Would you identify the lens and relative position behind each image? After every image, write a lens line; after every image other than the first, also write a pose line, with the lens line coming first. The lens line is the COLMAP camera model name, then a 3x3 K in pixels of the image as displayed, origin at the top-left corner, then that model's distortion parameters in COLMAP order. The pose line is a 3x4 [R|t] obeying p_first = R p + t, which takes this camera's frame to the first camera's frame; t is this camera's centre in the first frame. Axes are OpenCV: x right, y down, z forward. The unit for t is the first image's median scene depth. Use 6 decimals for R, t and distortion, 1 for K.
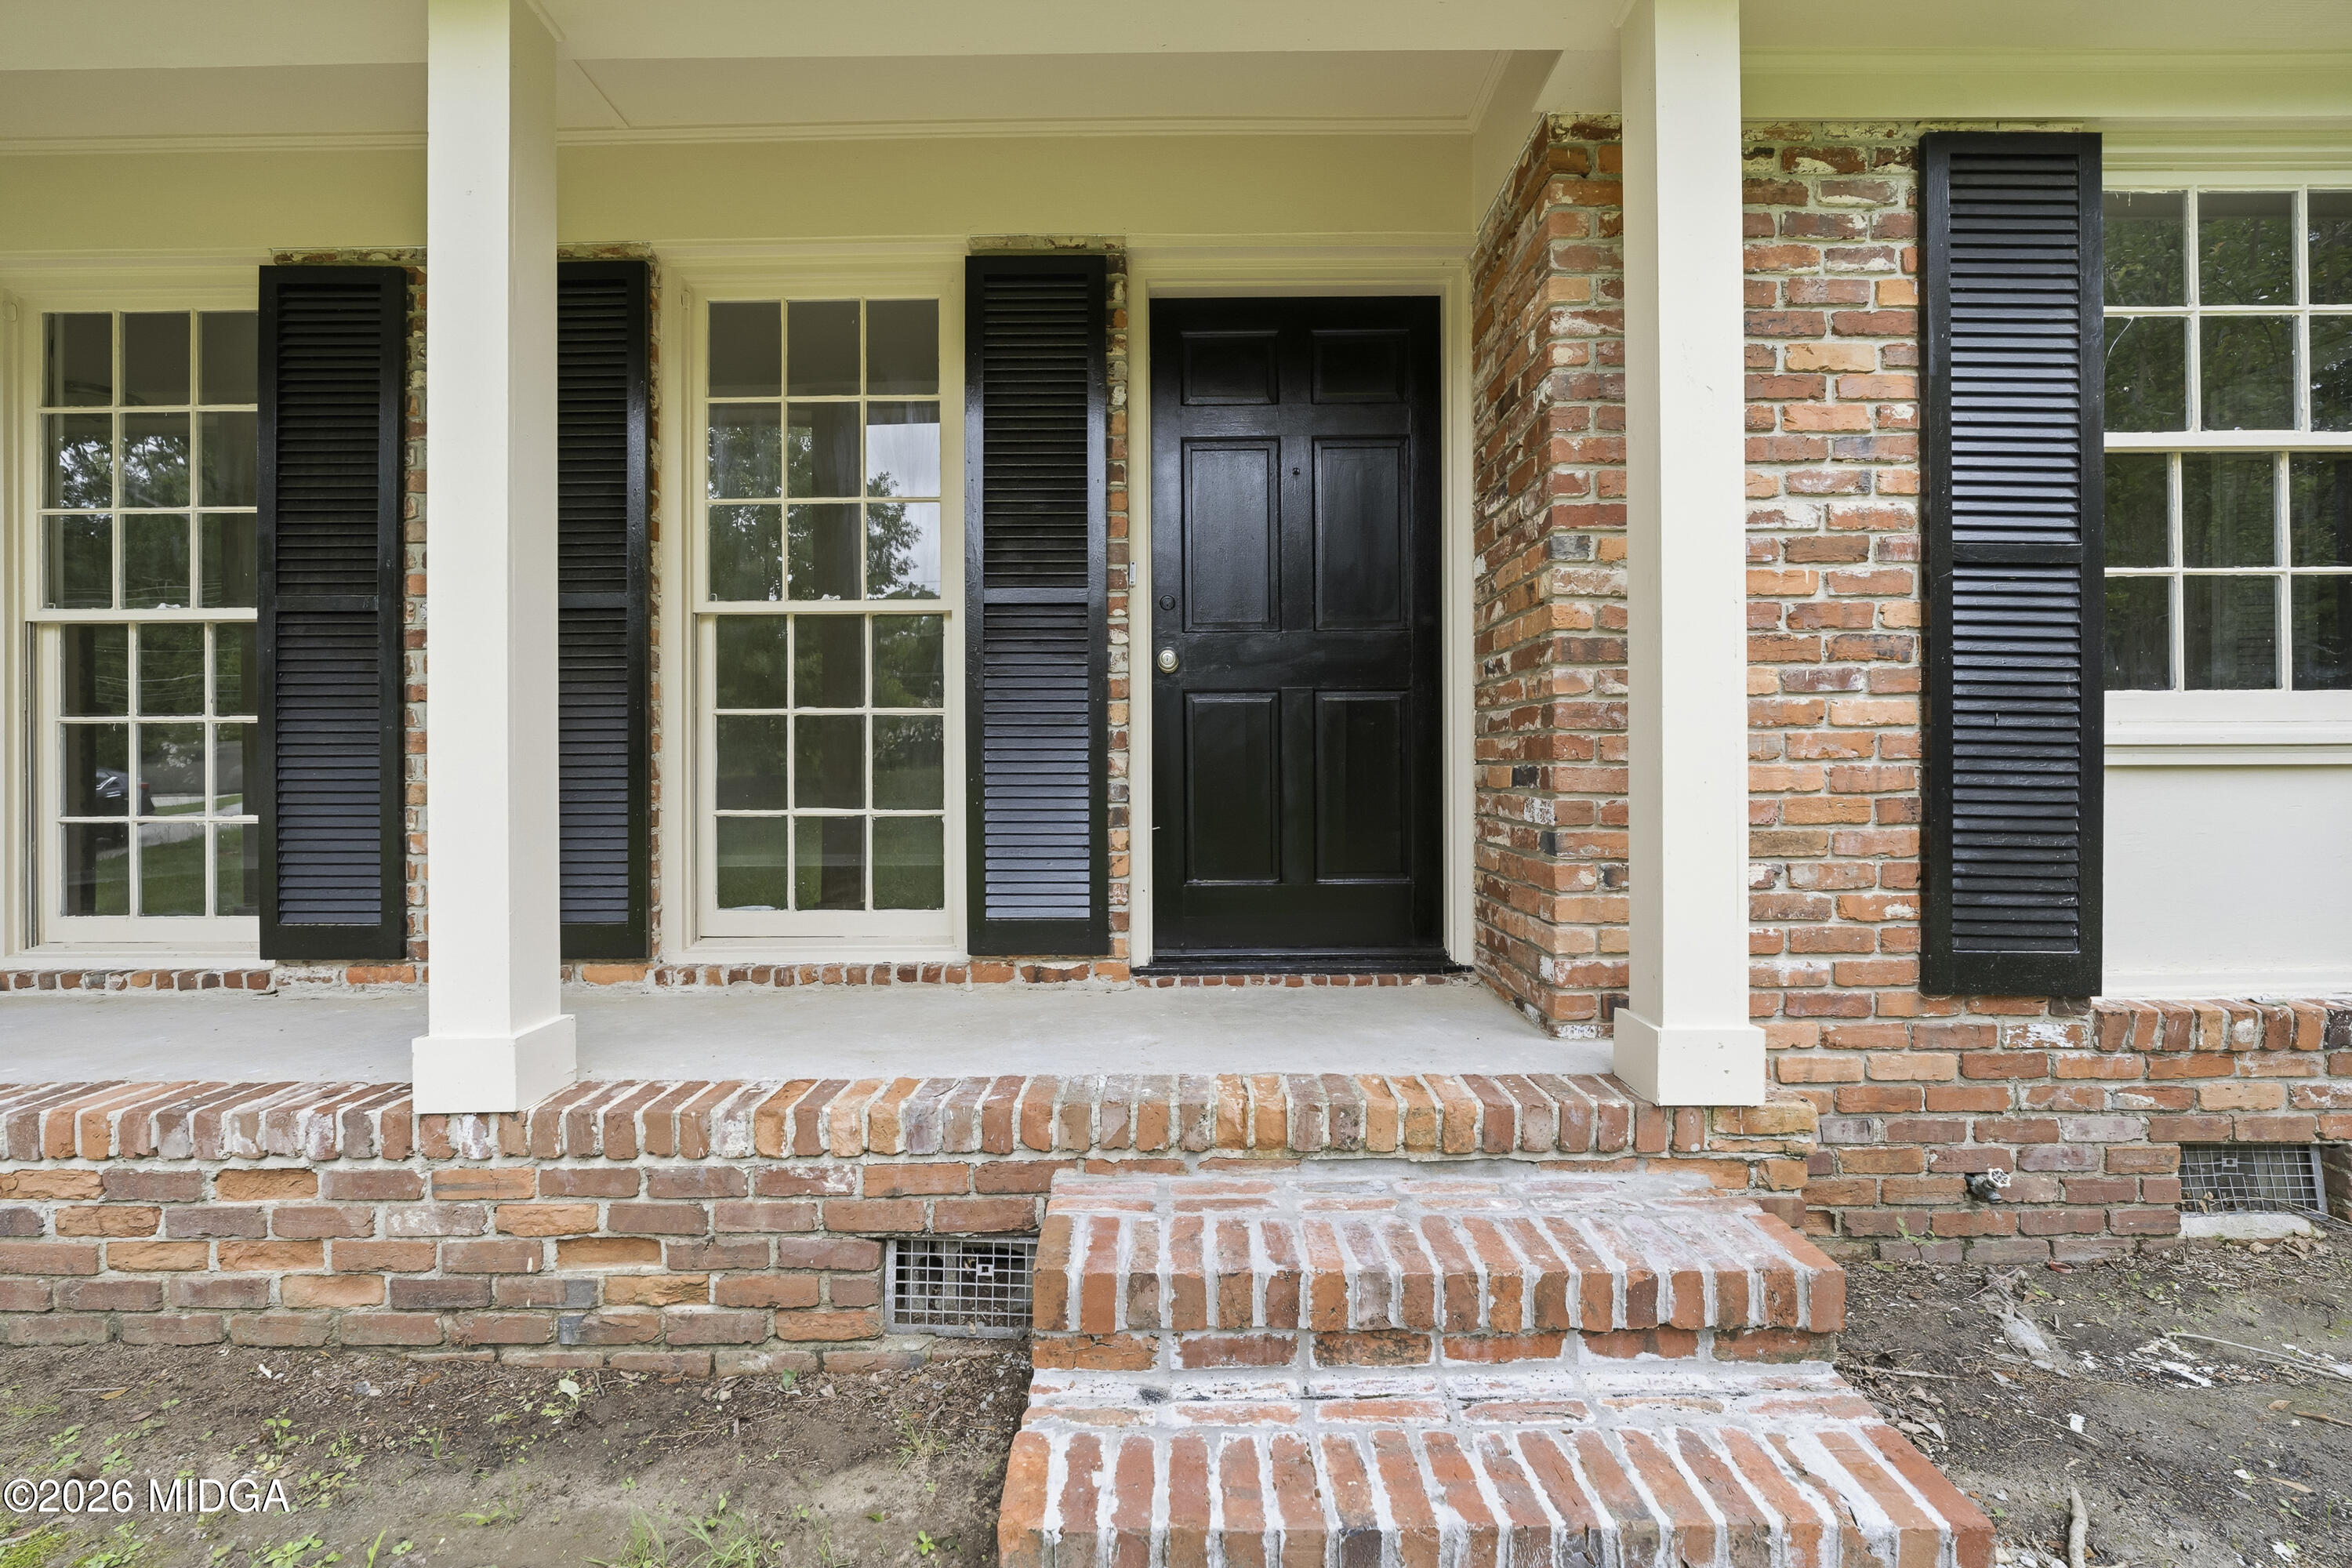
lens RADIAL K [[1053.6, 0, 1178.9], [0, 1053.6, 786.1], [0, 0, 1]] dist [-0.006939, 0.000611]
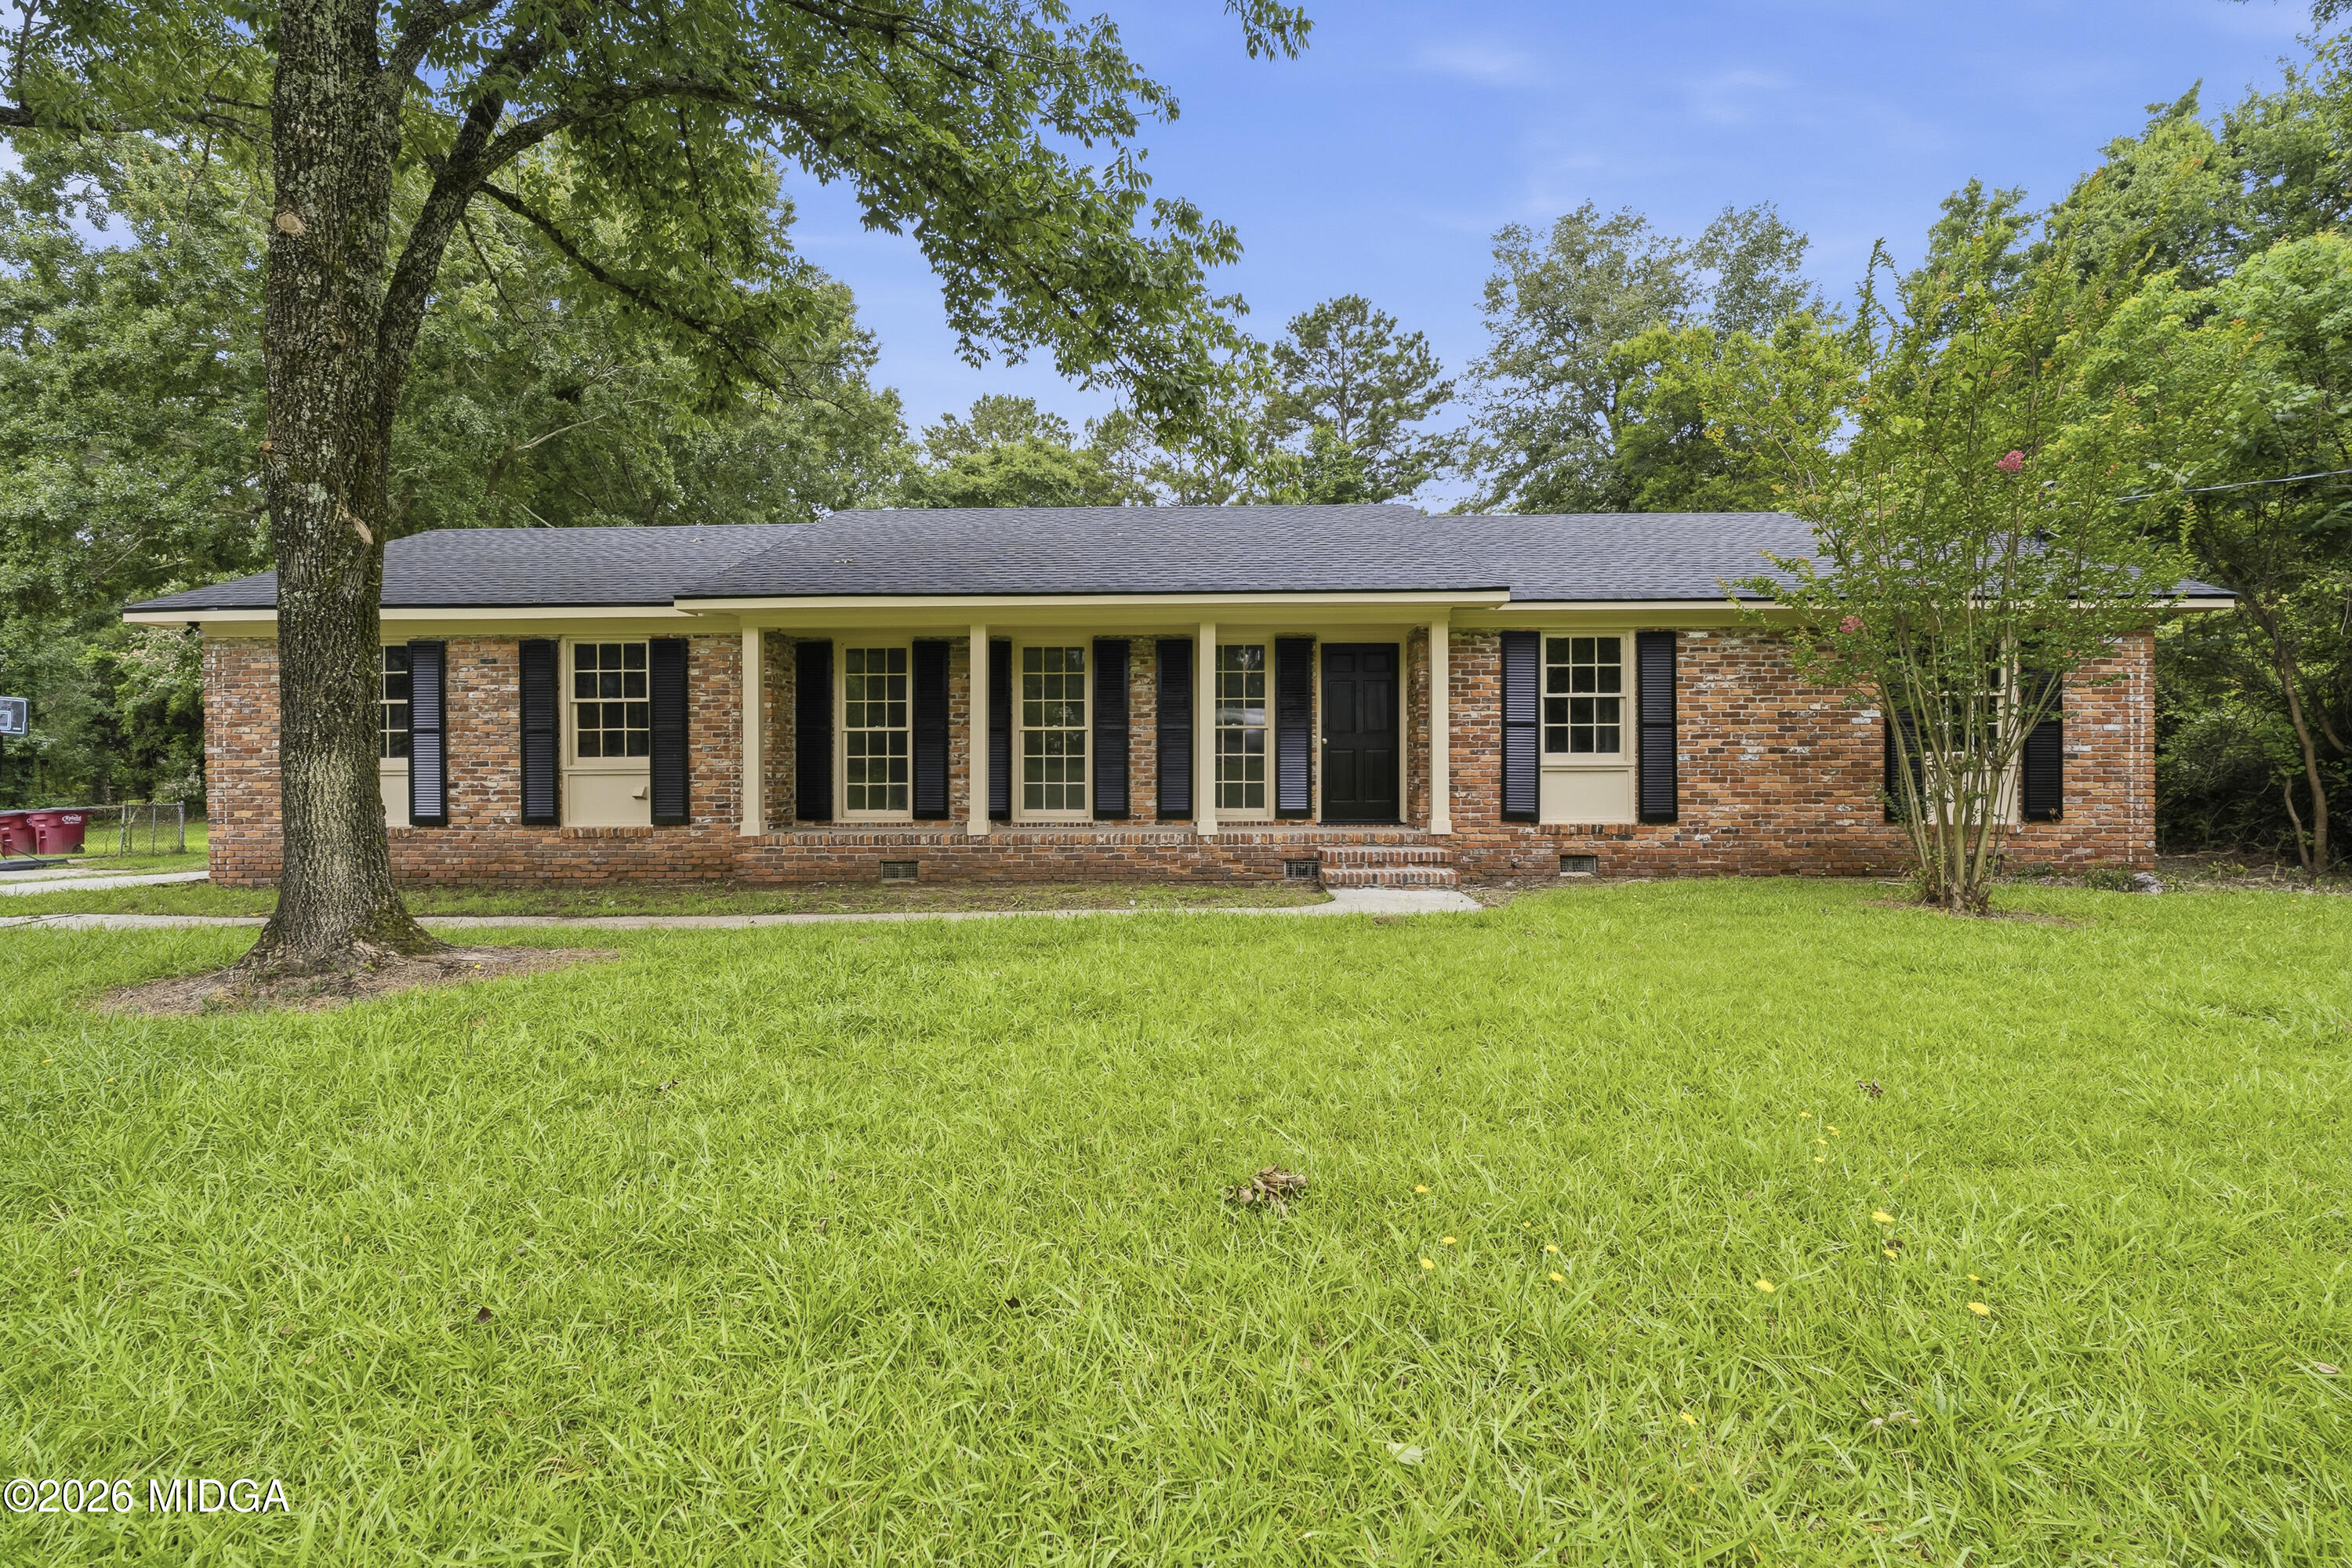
lens RADIAL K [[1053.6, 0, 1187.0], [0, 1053.6, 783.5], [0, 0, 1]] dist [-0.006939, 0.000611]
pose [[0.999843, 0.003629, -0.017366, -0.561061], [-0.003613, 0.999993, 0.000920, 0.036048], [0.017370, -0.000857, 0.999849, -3.533116]]
